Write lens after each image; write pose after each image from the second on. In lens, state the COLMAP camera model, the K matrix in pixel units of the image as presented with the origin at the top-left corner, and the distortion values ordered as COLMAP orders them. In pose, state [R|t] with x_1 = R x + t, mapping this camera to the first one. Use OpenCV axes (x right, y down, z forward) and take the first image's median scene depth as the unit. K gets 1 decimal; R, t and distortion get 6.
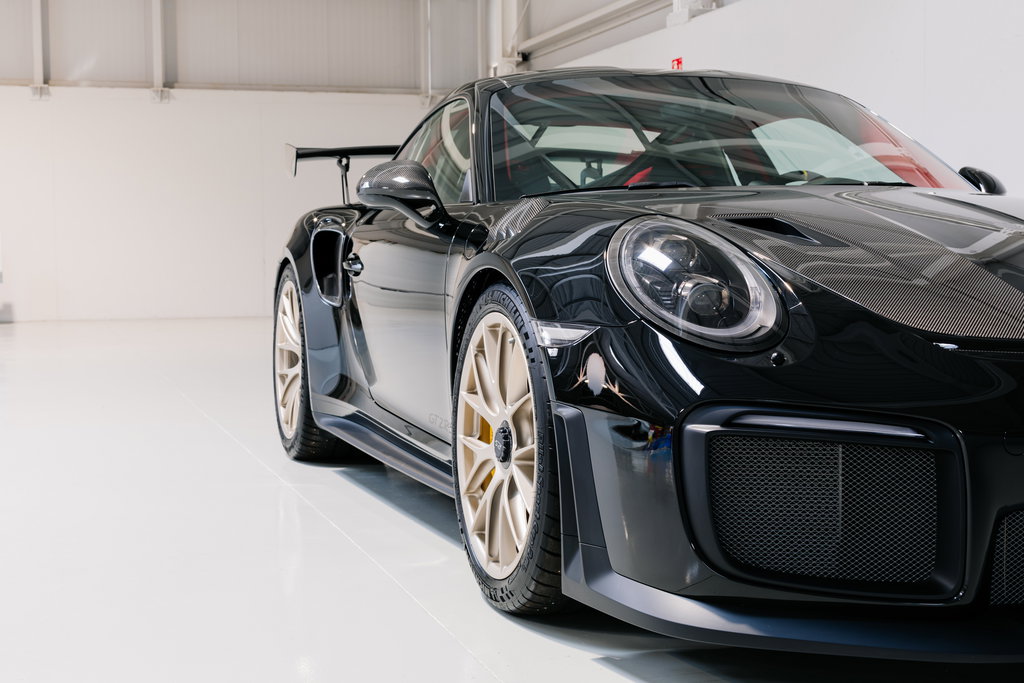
lens RADIAL K [[1493.0, 0, 513.6], [0, 1493.0, 341.4], [0, 0, 1]] dist [0.053635, 0.000000]
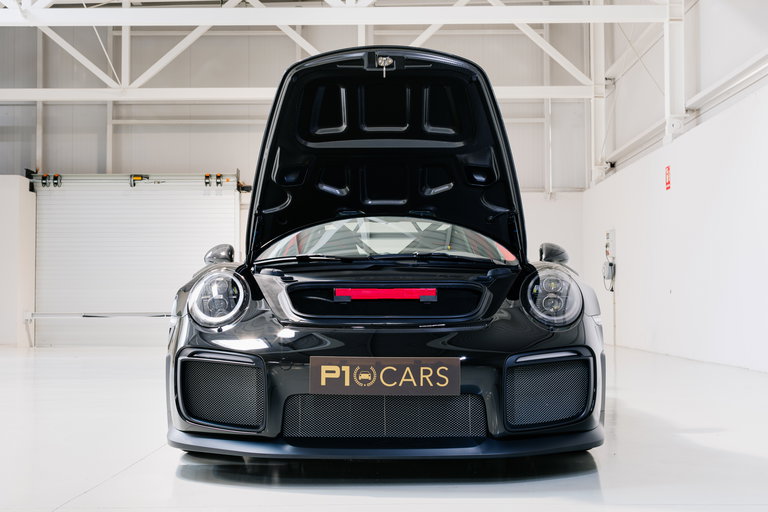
lens RADIAL K [[1119.7, 0, 384.6], [0, 1119.7, 256.0], [0, 0, 1]] dist [0.053635, 0.000000]
pose [[0.951608, -0.005710, -0.307263, 0.732595], [-0.025460, 0.994926, -0.097340, 0.046131], [0.306259, 0.100452, 0.946633, -0.457017]]
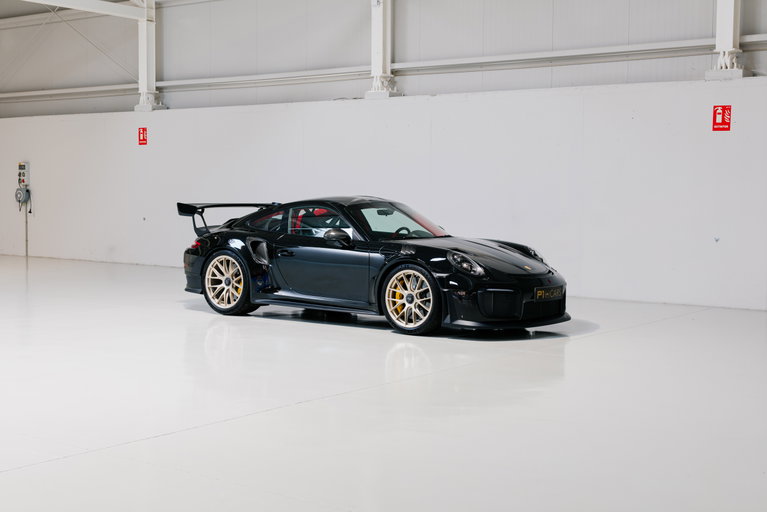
lens RADIAL K [[1118.3, 0, 386.6], [0, 1118.3, 256.6], [0, 0, 1]] dist [0.053635, 0.000000]
pose [[0.825057, -0.016980, 0.564795, -1.902003], [0.016882, 0.999843, 0.005398, -0.076301], [-0.564798, 0.005081, 0.825214, -1.708890]]
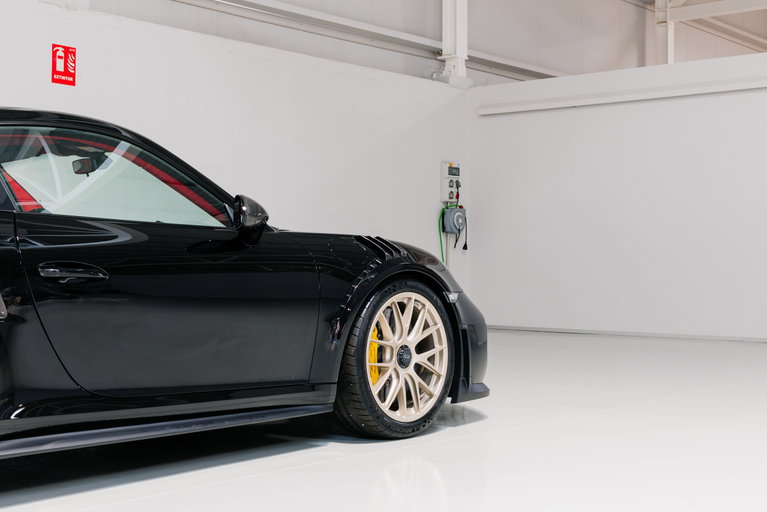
lens RADIAL K [[1118.3, 0, 385.7], [0, 1118.3, 260.1], [0, 0, 1]] dist [0.053635, 0.000000]
pose [[-0.505739, 0.005552, 0.862668, -1.269071], [0.048720, 0.998567, 0.022136, -0.095896], [-0.861309, 0.053225, -0.505285, 1.695034]]
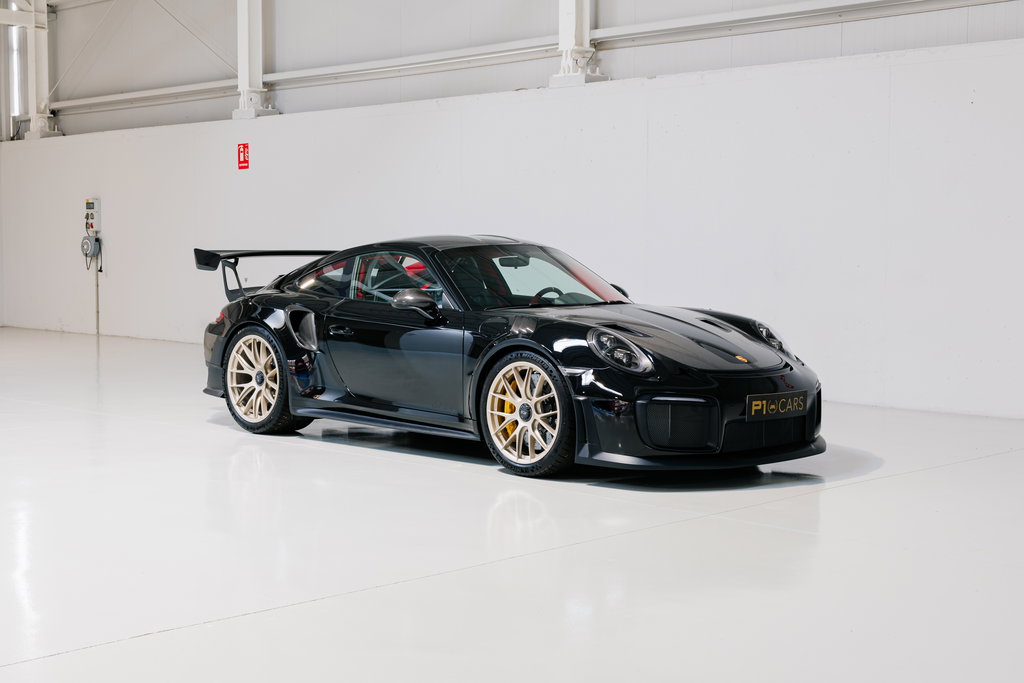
lens RADIAL K [[1493.0, 0, 512.3], [0, 1493.0, 341.3], [0, 0, 1]] dist [0.053635, 0.000000]
pose [[0.893558, -0.014834, 0.448703, -1.126513], [0.013454, 0.999890, 0.006265, -0.067699], [-0.448747, 0.000438, 0.893659, -1.241623]]
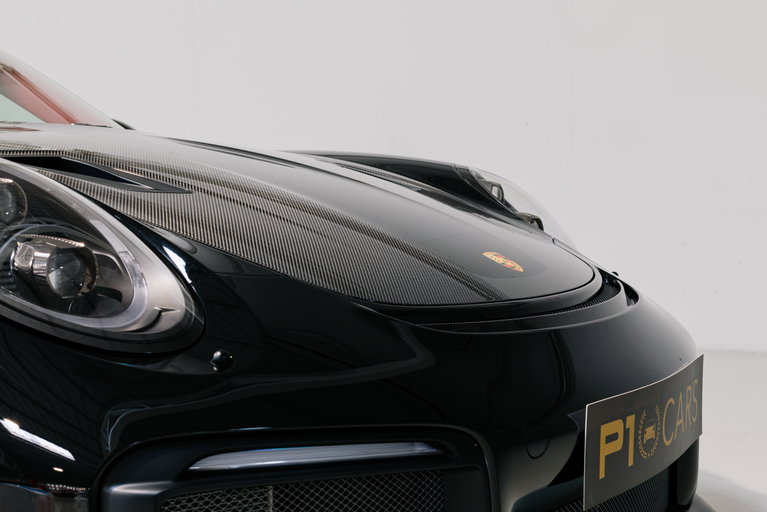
lens RADIAL K [[1089.5, 0, 385.2], [0, 1089.5, 256.4], [0, 0, 1]] dist [0.001038, 0.000000]
pose [[0.750012, -0.032543, 0.660624, -0.065564], [0.052713, 0.998553, -0.010656, -0.018952], [-0.659321, 0.042816, 0.750642, 0.443173]]
